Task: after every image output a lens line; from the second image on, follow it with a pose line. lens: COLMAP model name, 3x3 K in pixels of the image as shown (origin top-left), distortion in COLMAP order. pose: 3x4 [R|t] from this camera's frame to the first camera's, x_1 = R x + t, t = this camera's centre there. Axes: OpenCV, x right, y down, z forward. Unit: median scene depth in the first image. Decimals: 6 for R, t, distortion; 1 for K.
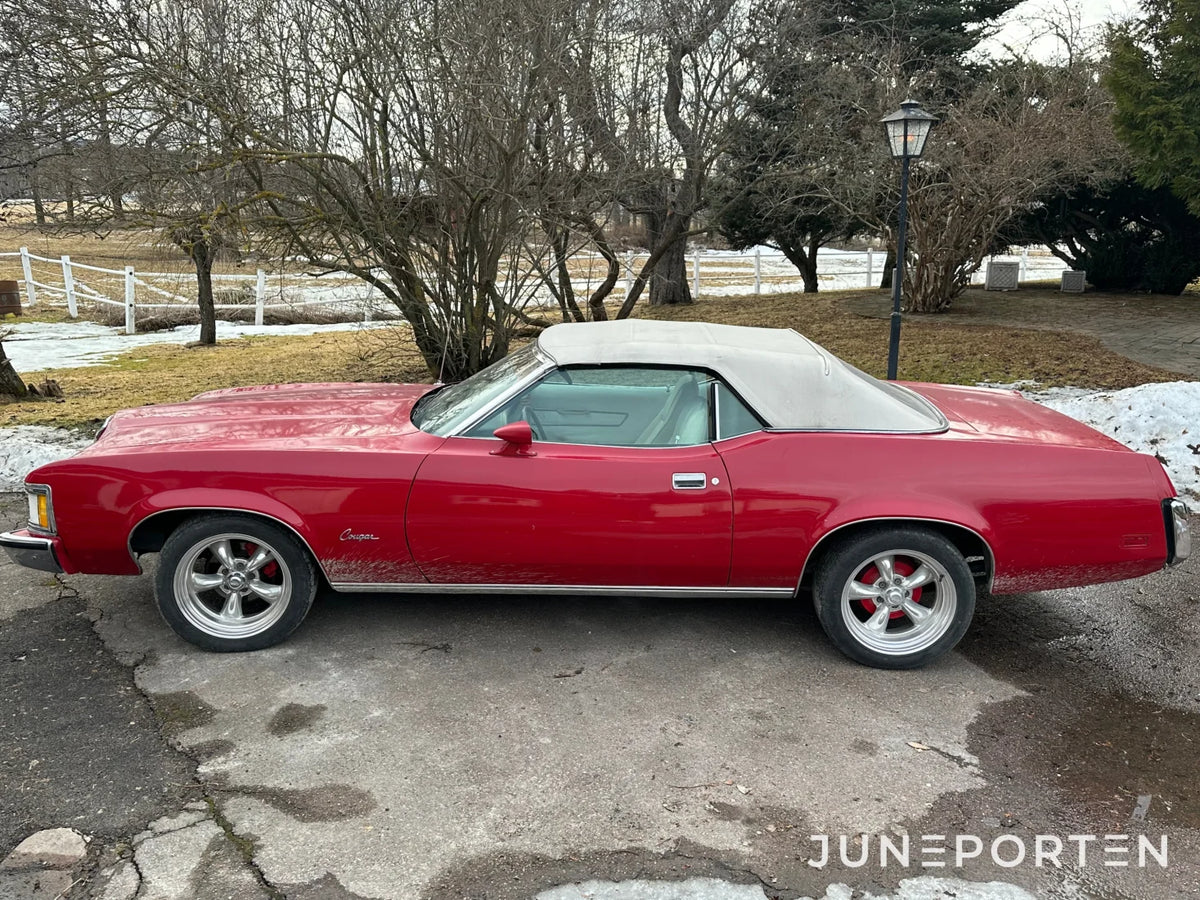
lens RADIAL K [[1051.8, 0, 602.0], [0, 1051.8, 449.9], [0, 0, 1]] dist [0.056626, -0.066048]
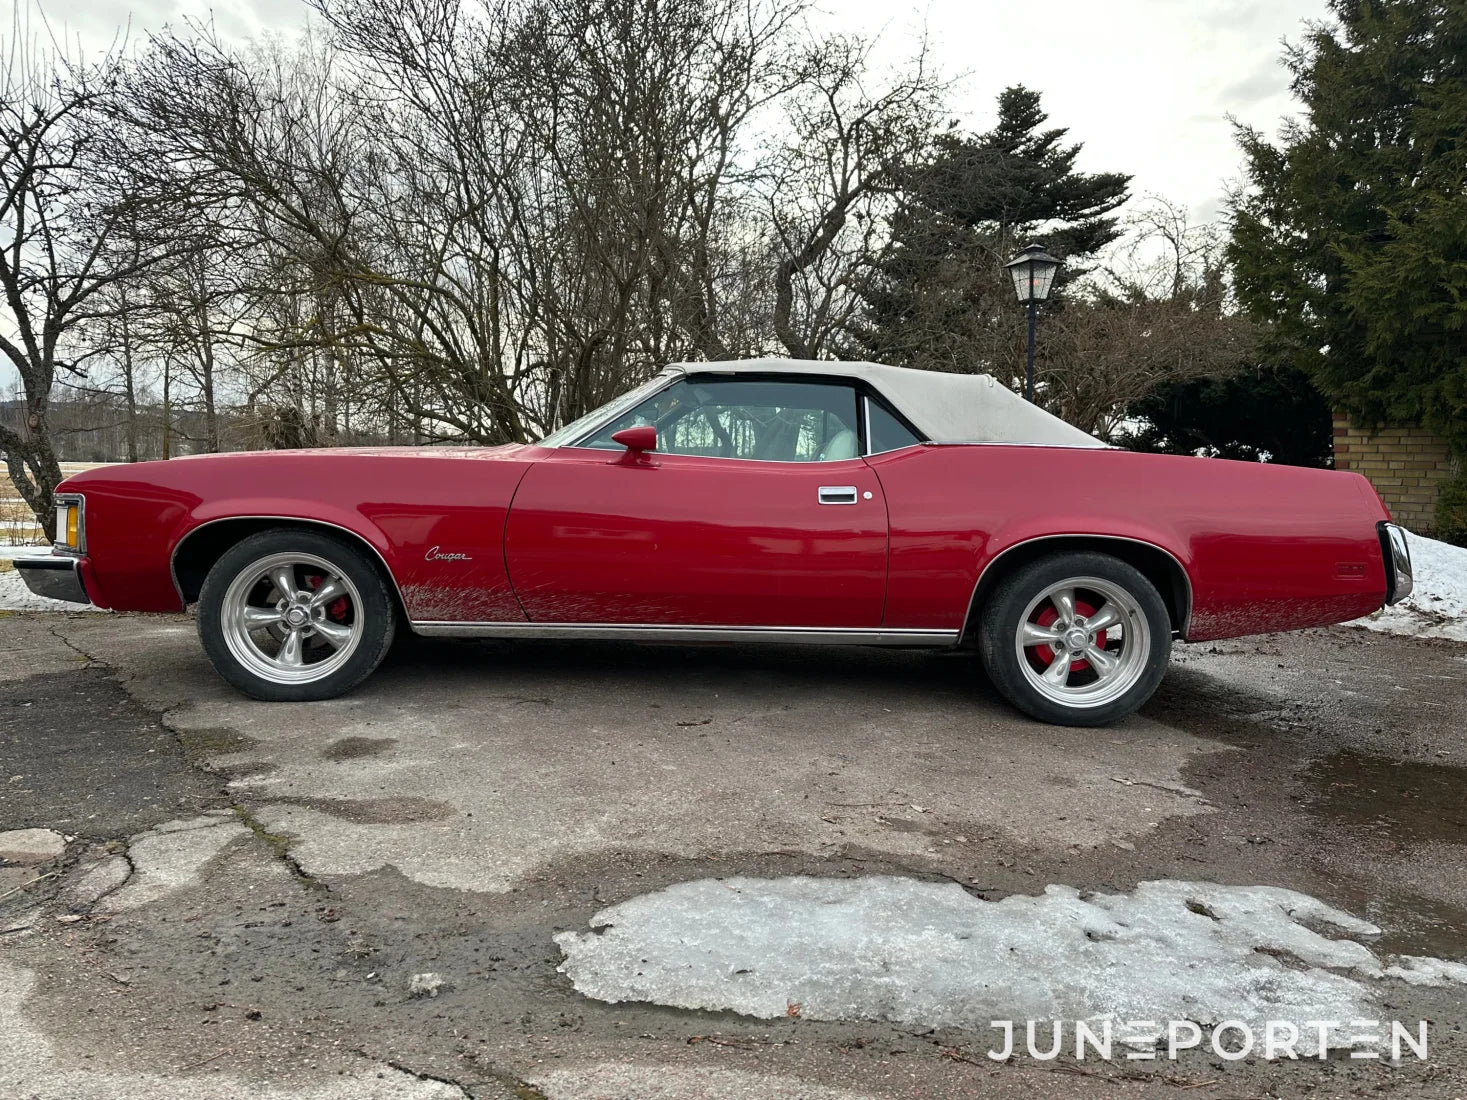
lens RADIAL K [[1065.2, 0, 733.8], [0, 1065.2, 547.0], [0, 0, 1]] dist [0.041556, -0.037975]
pose [[0.999411, 0.014307, 0.031189, -0.030405], [-0.008857, 0.985689, -0.168342, 0.232906], [-0.033151, 0.167966, 0.985235, 0.158148]]
